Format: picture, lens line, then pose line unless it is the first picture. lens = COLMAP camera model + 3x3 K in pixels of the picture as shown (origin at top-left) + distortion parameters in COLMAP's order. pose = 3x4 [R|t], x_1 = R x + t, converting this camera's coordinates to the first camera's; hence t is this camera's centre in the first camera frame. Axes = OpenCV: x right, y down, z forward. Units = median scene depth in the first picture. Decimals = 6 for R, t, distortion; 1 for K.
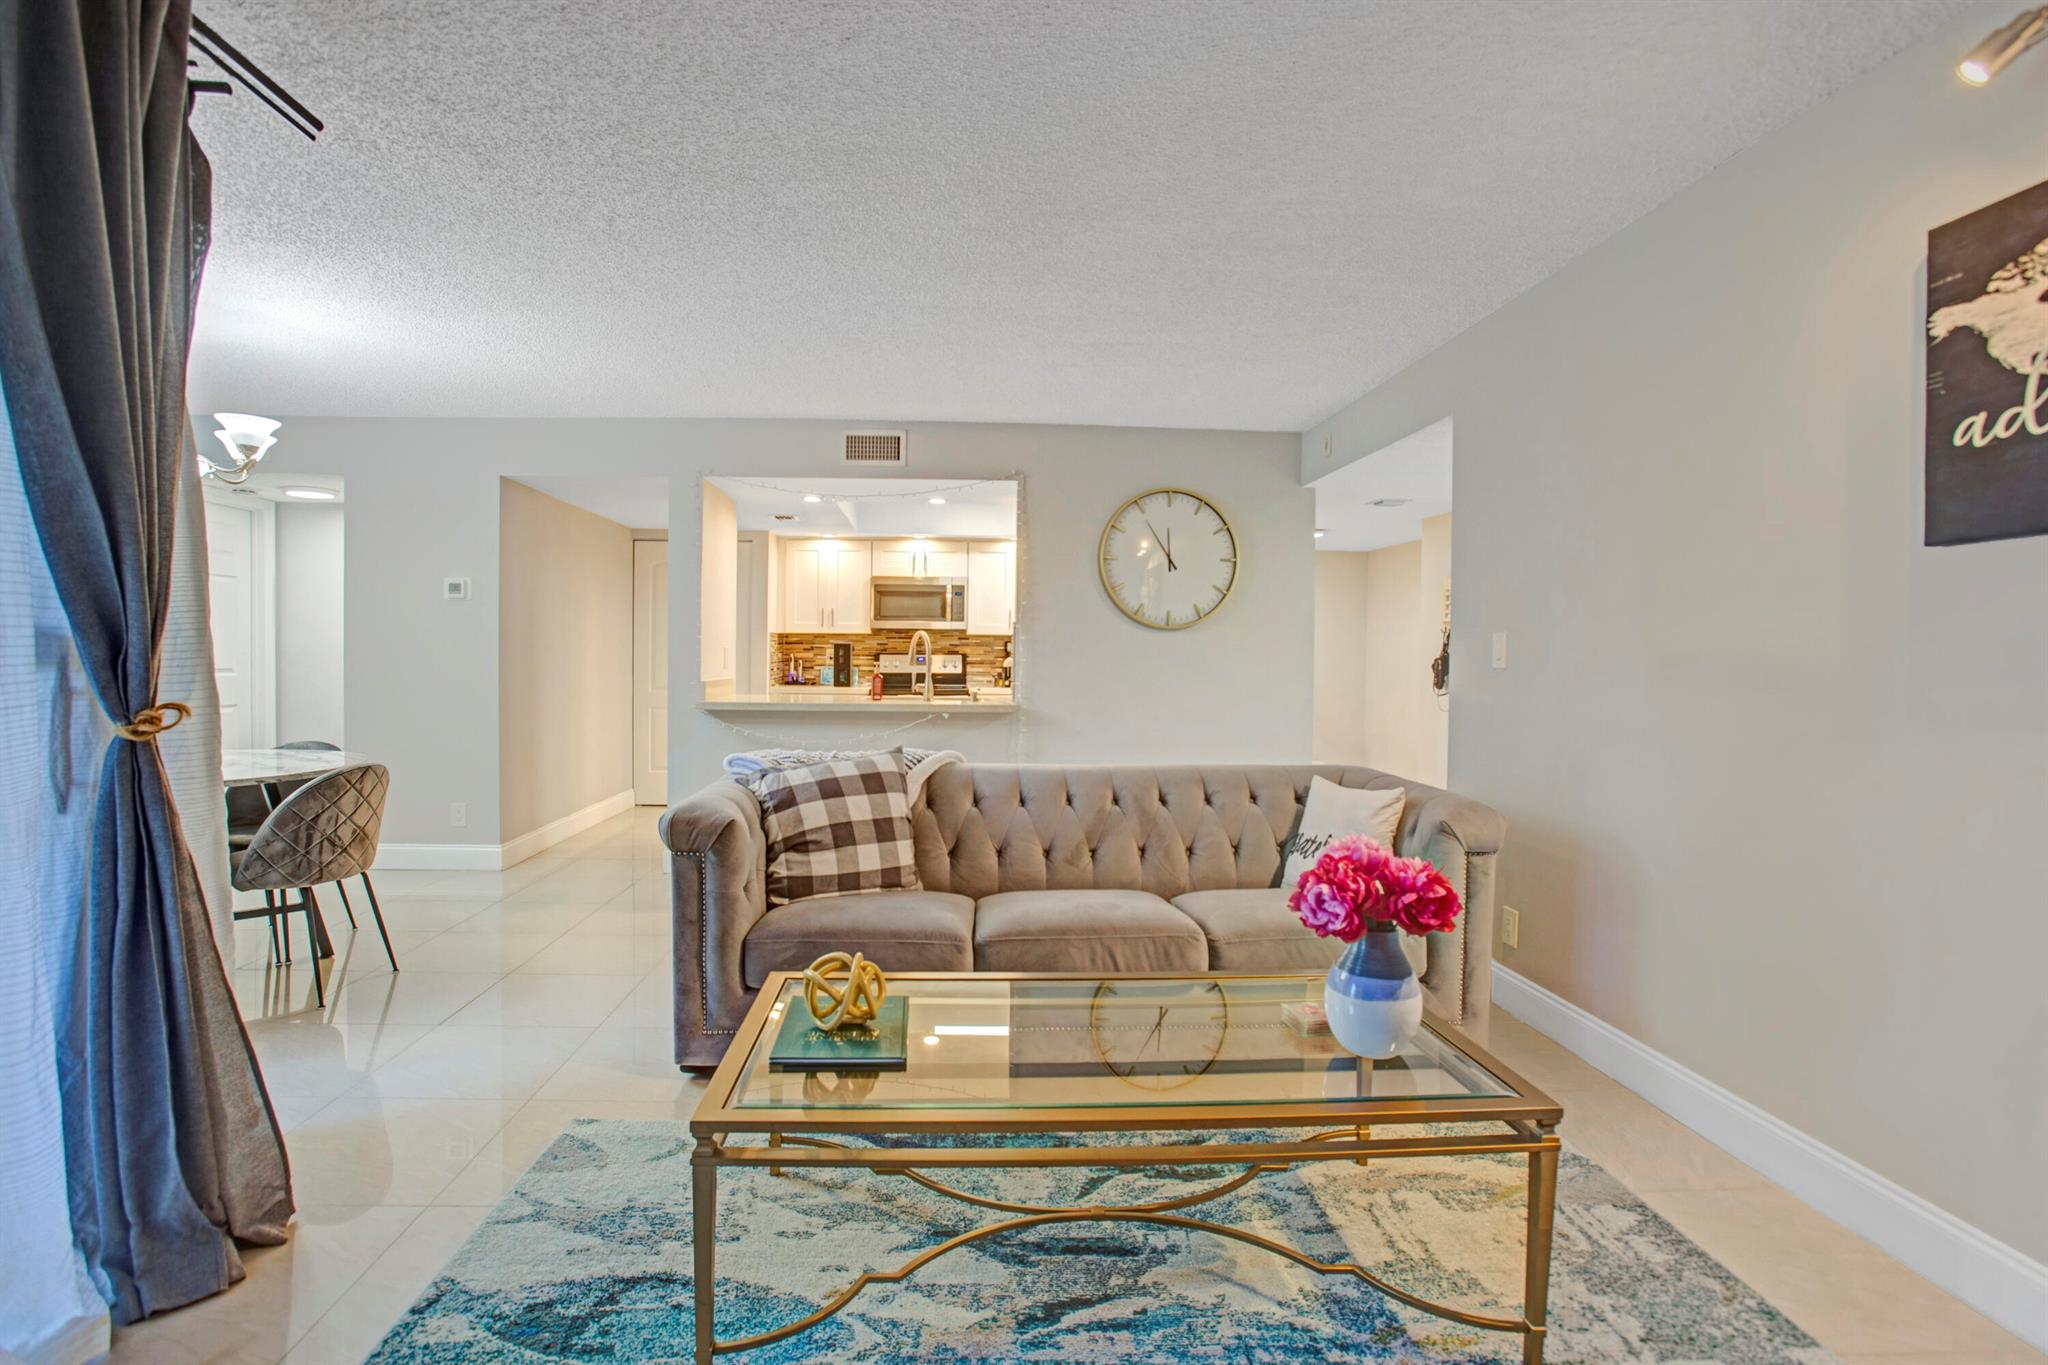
lens RADIAL K [[973.3, 0, 976.8], [0, 973.3, 675.0], [0, 0, 1]] dist [-0.078388, 0.031545]
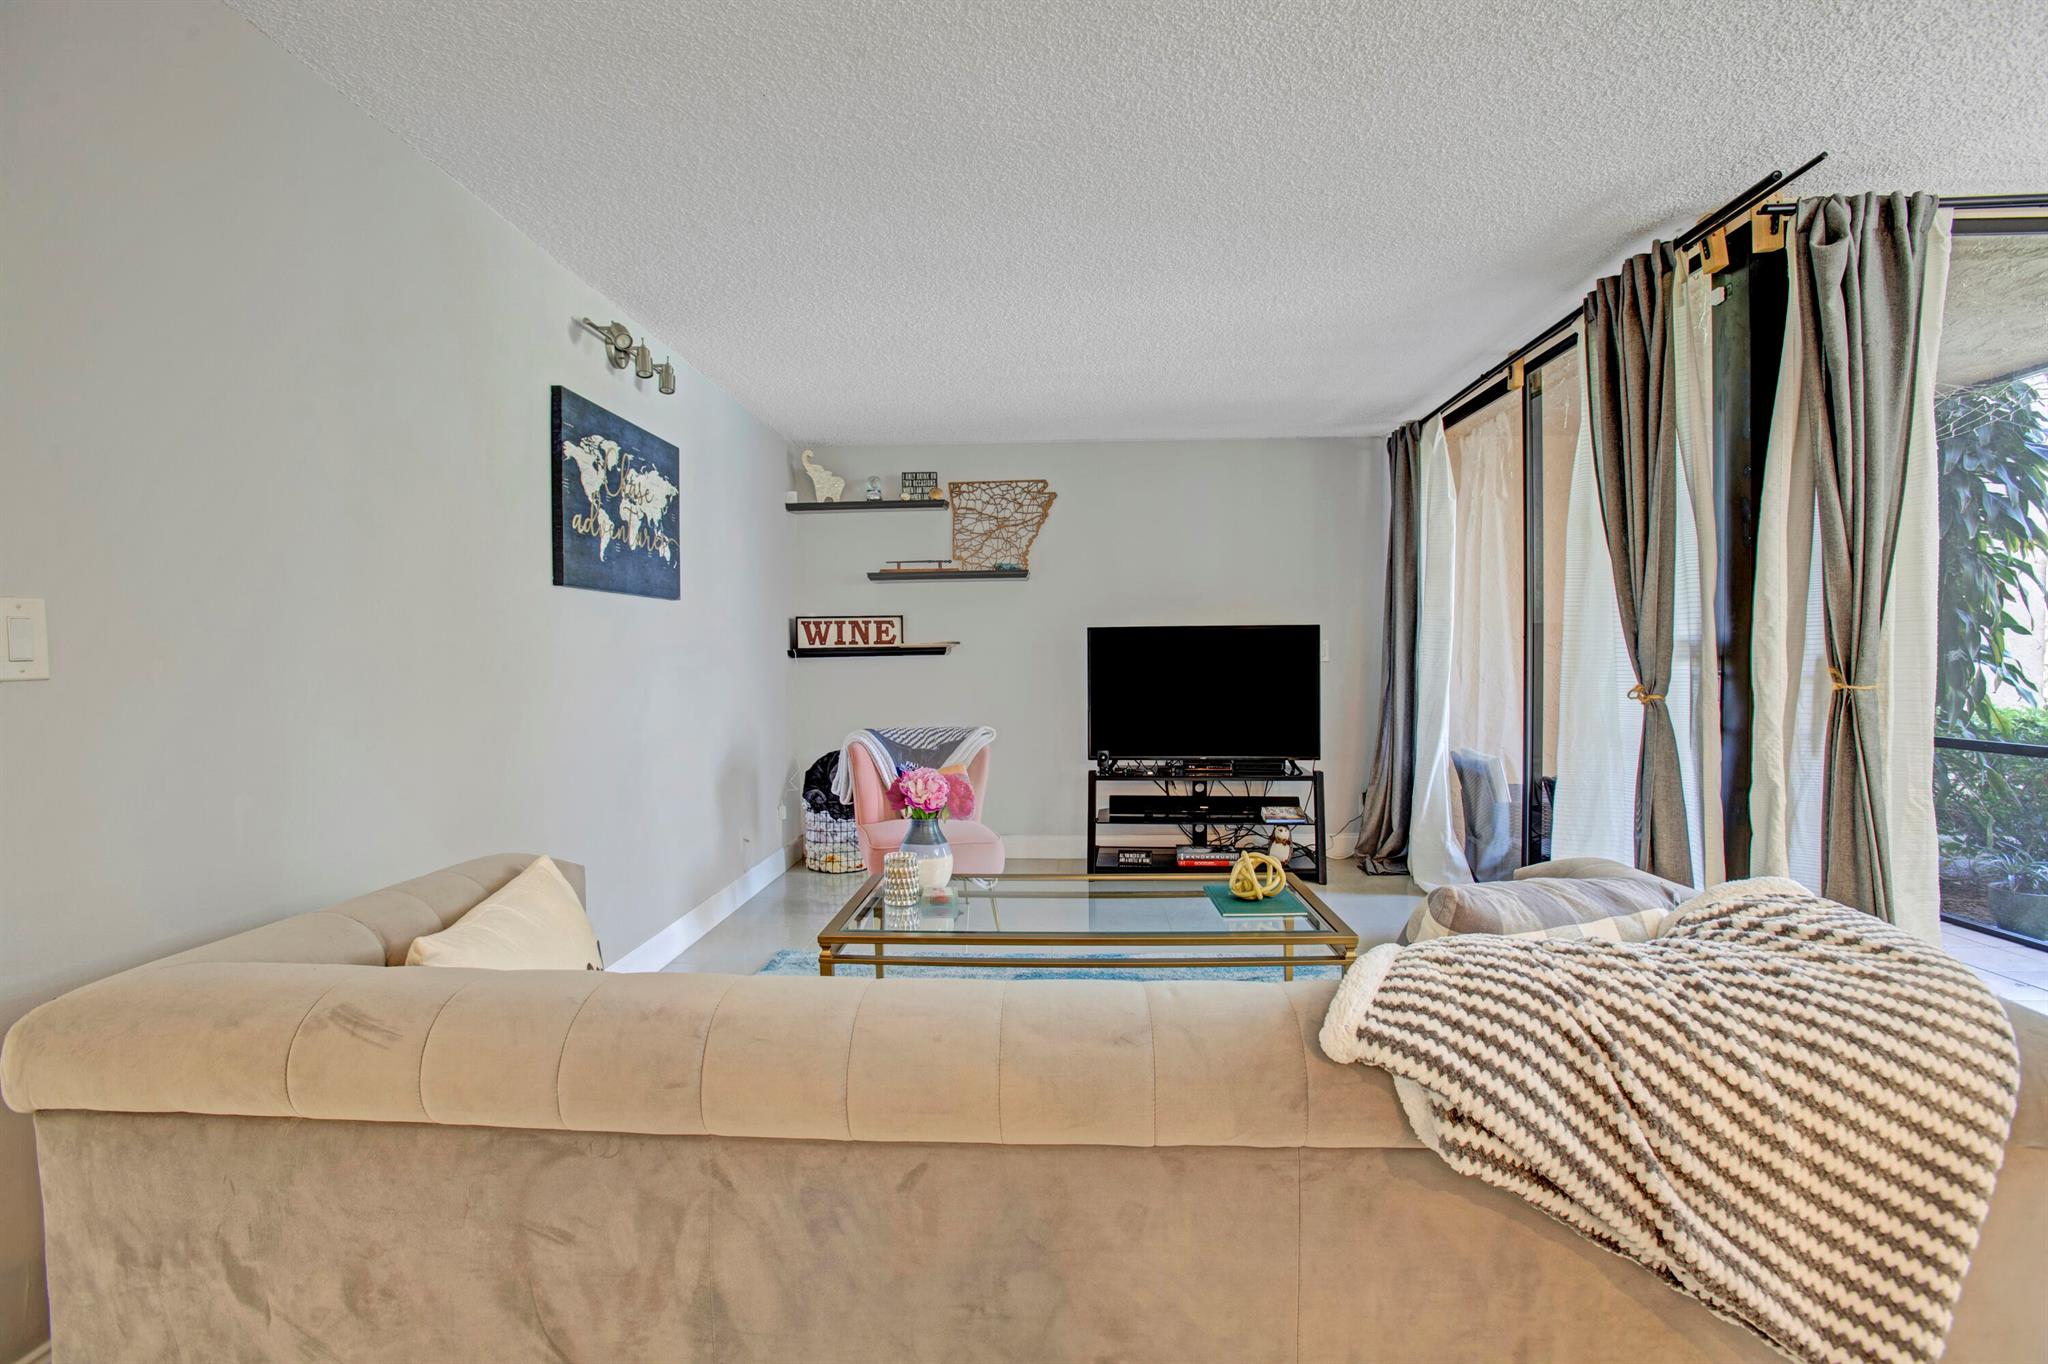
lens RADIAL K [[953.8, 0, 1007.4], [0, 953.8, 676.2], [0, 0, 1]] dist [-0.088178, 0.038123]
pose [[-0.995516, -0.003220, 0.094542, 0.069192], [0.000882, 0.999061, 0.043321, -0.031554], [-0.094592, 0.043210, -0.994578, 1.563638]]
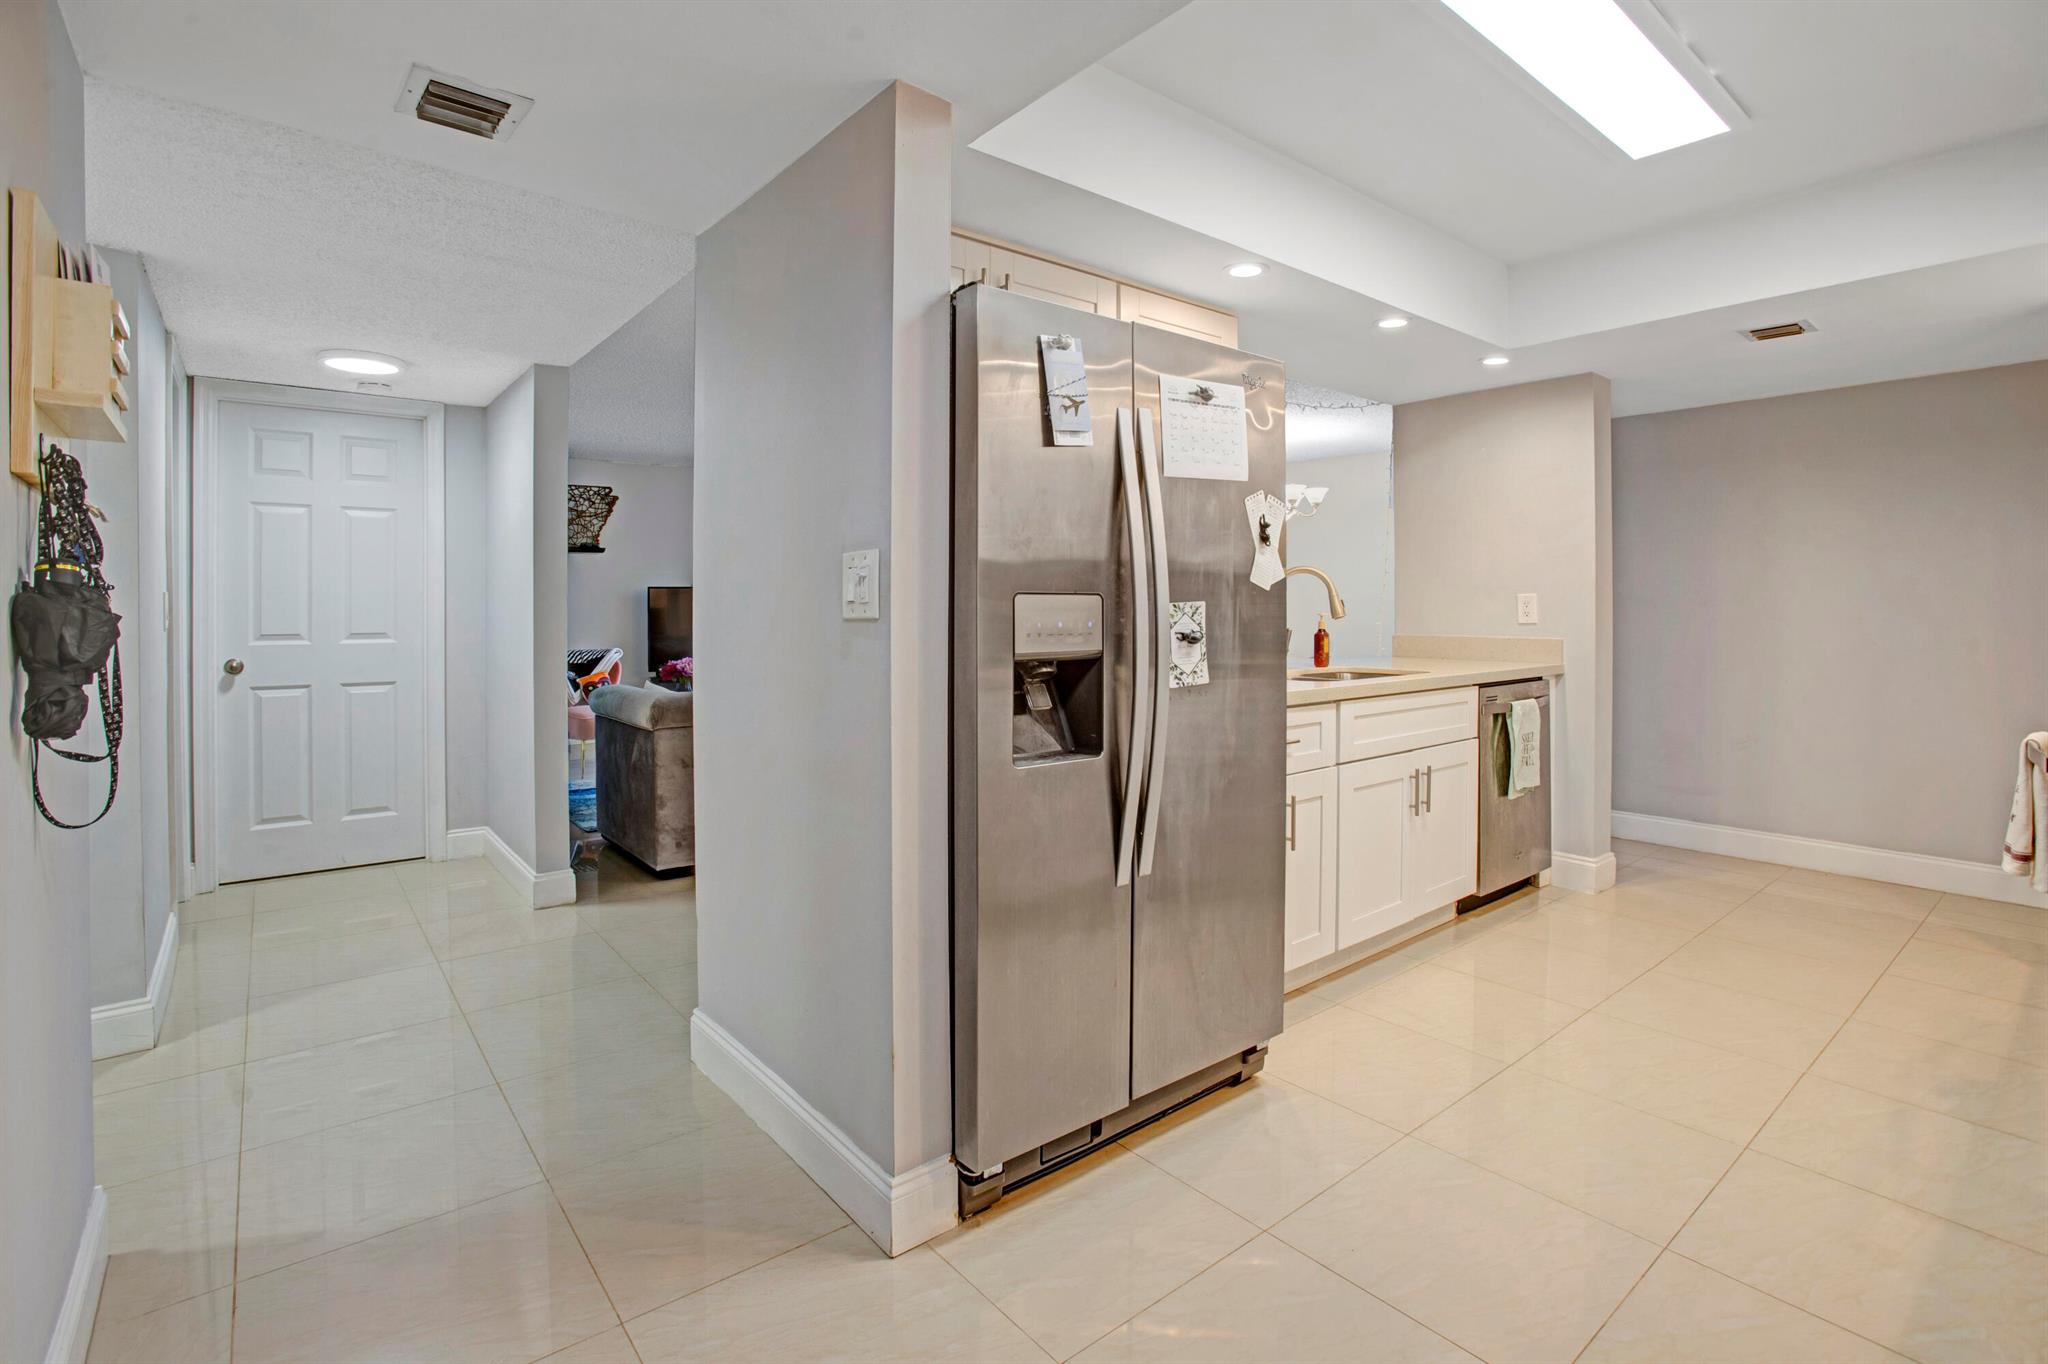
lens RADIAL K [[974.1, 0, 1014.0], [0, 974.1, 608.5], [0, 0, 1]] dist [-0.056174, 0.014519]
pose [[-0.799432, -0.007431, -0.600711, 0.927004], [-0.019637, 0.999712, 0.013765, -0.042659], [0.600436, 0.022801, -0.799348, 2.669626]]
